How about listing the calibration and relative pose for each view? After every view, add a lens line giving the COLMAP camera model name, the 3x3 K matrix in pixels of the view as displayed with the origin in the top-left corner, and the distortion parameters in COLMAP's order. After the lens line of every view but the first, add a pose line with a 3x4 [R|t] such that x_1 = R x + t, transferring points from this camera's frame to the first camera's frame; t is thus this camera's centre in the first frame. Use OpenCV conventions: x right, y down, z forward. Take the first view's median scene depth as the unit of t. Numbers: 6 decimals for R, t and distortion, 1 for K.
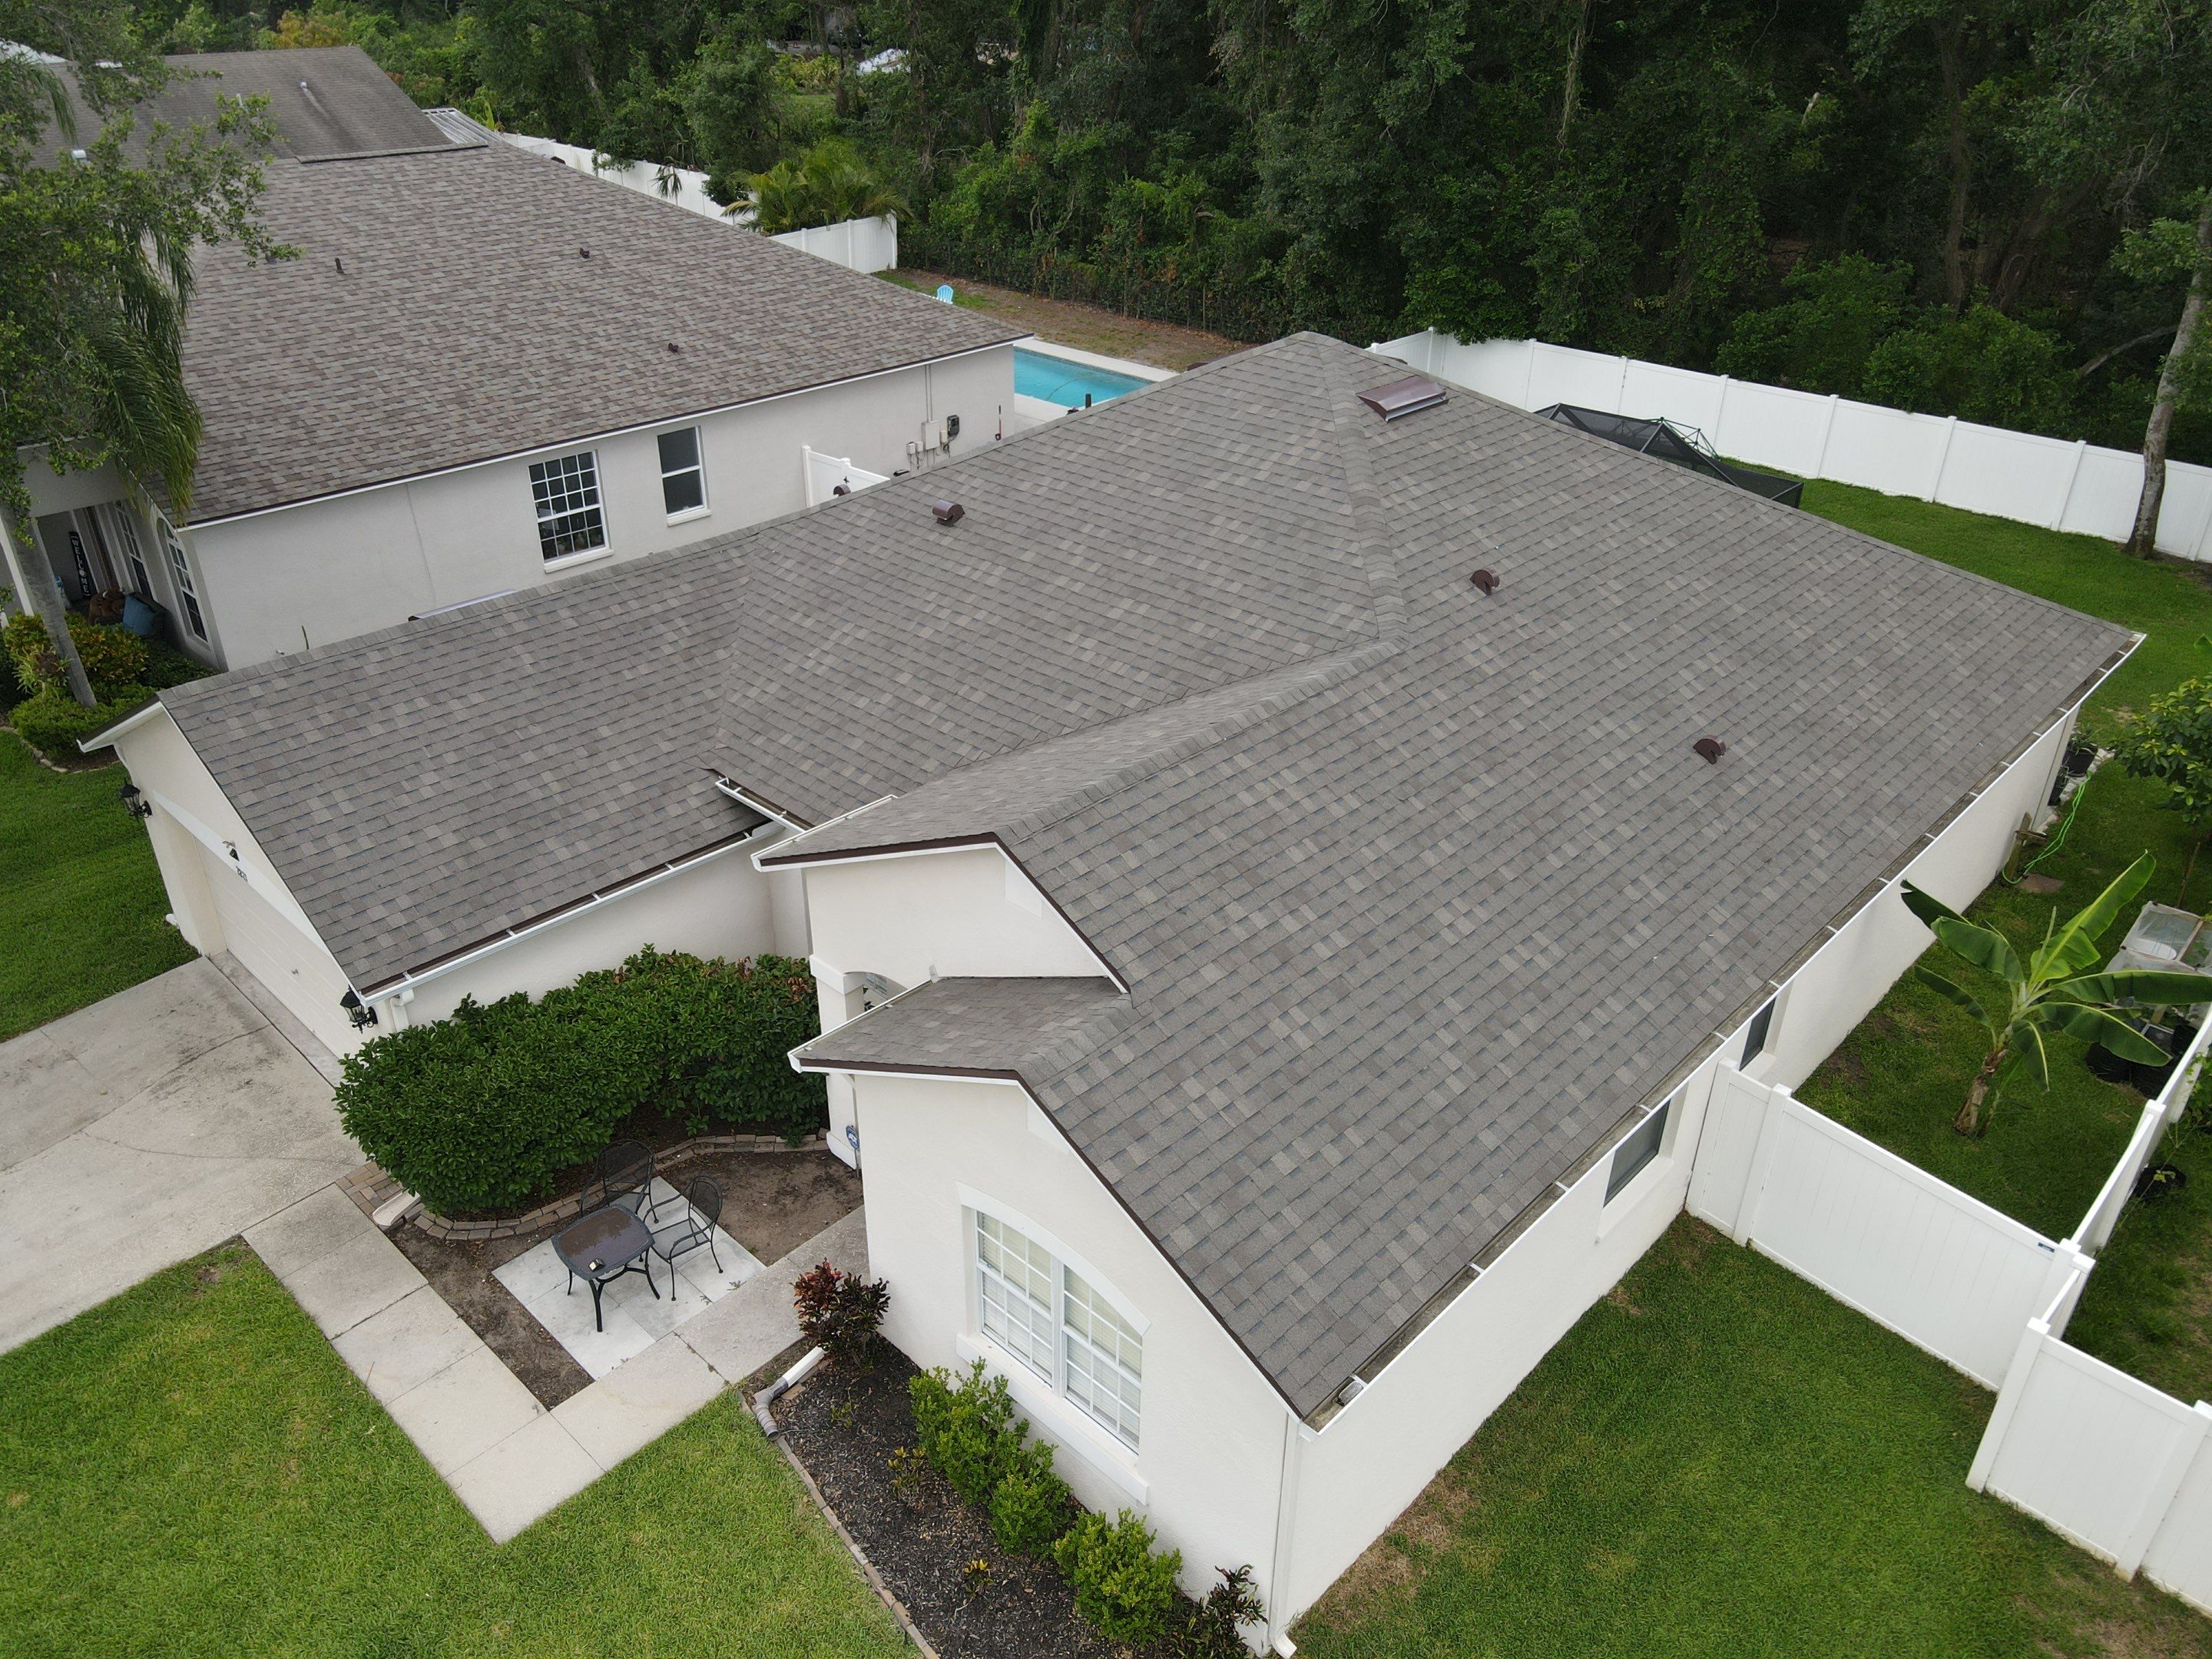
lens RADIAL K [[1630.8, 0, 1053.8], [0, 1630.8, 812.0], [0, 0, 1]] dist [-0.003712, 0.022771]
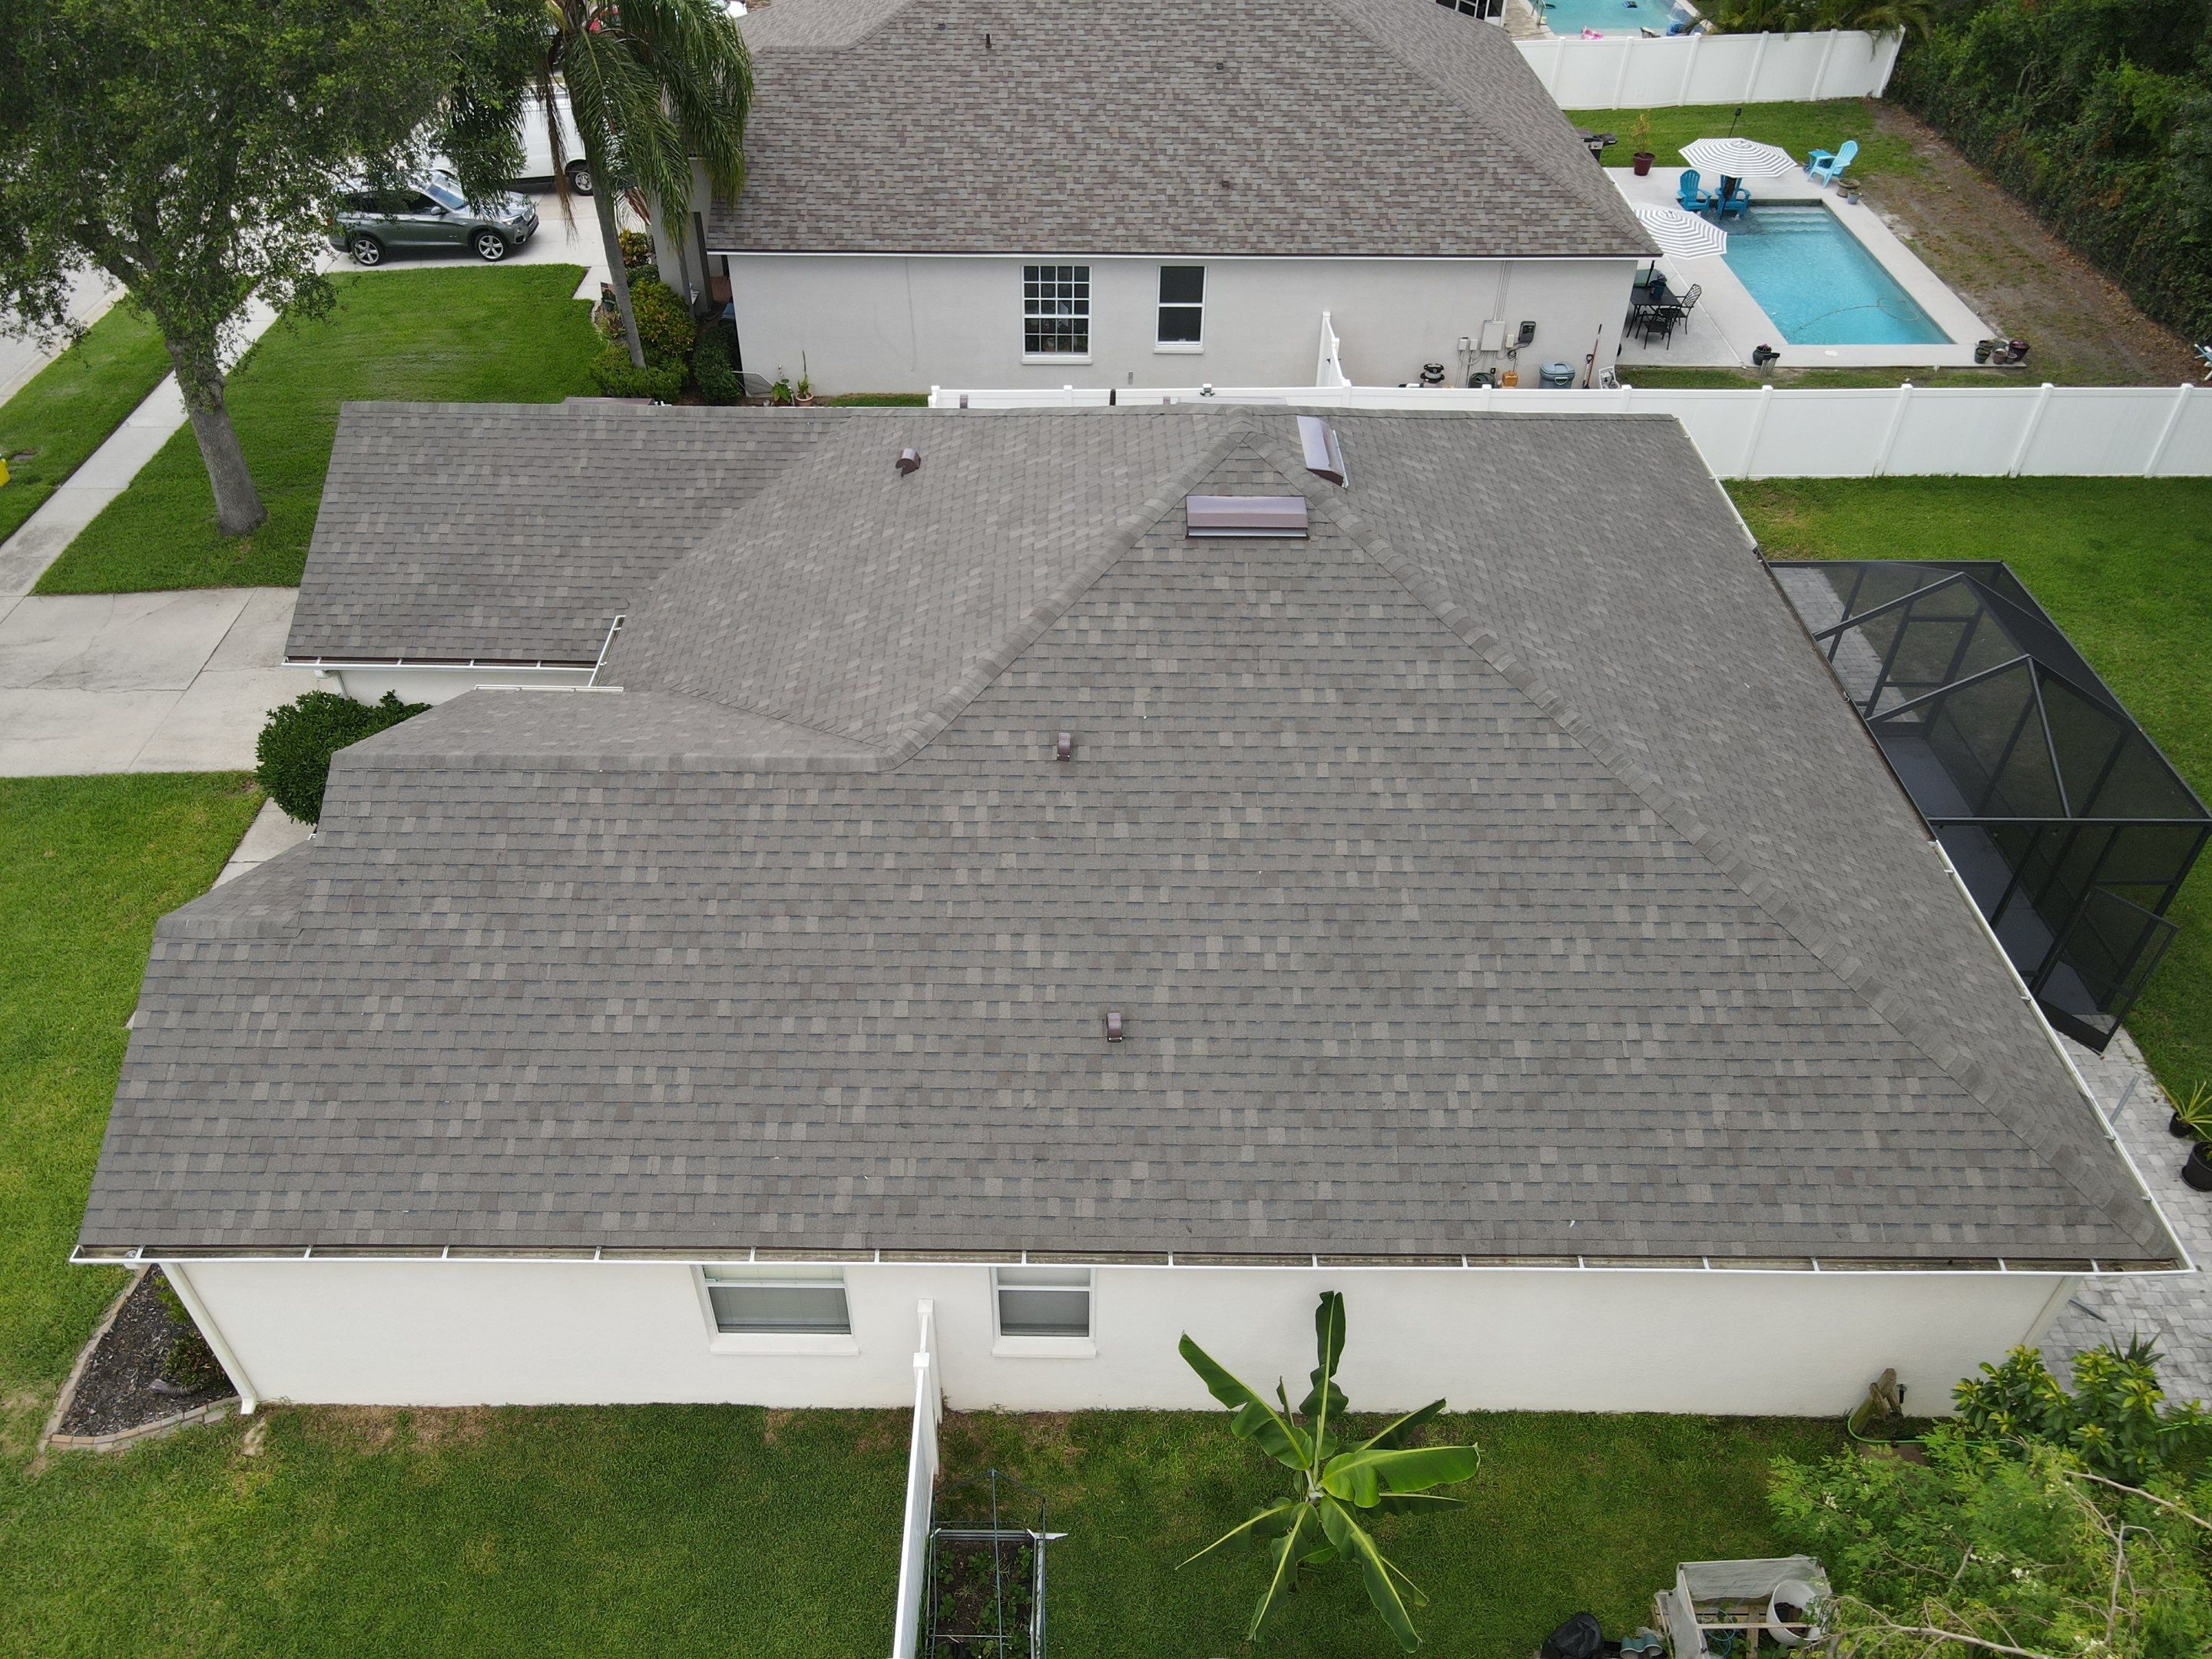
lens RADIAL K [[1630.8, 0, 1060.7], [0, 1630.8, 795.8], [0, 0, 1]] dist [-0.003712, 0.022771]
pose [[0.696879, 0.456077, -0.553492, 0.744349], [-0.348688, 0.889859, 0.294224, -0.366043], [0.626719, -0.012042, 0.779153, 0.262597]]
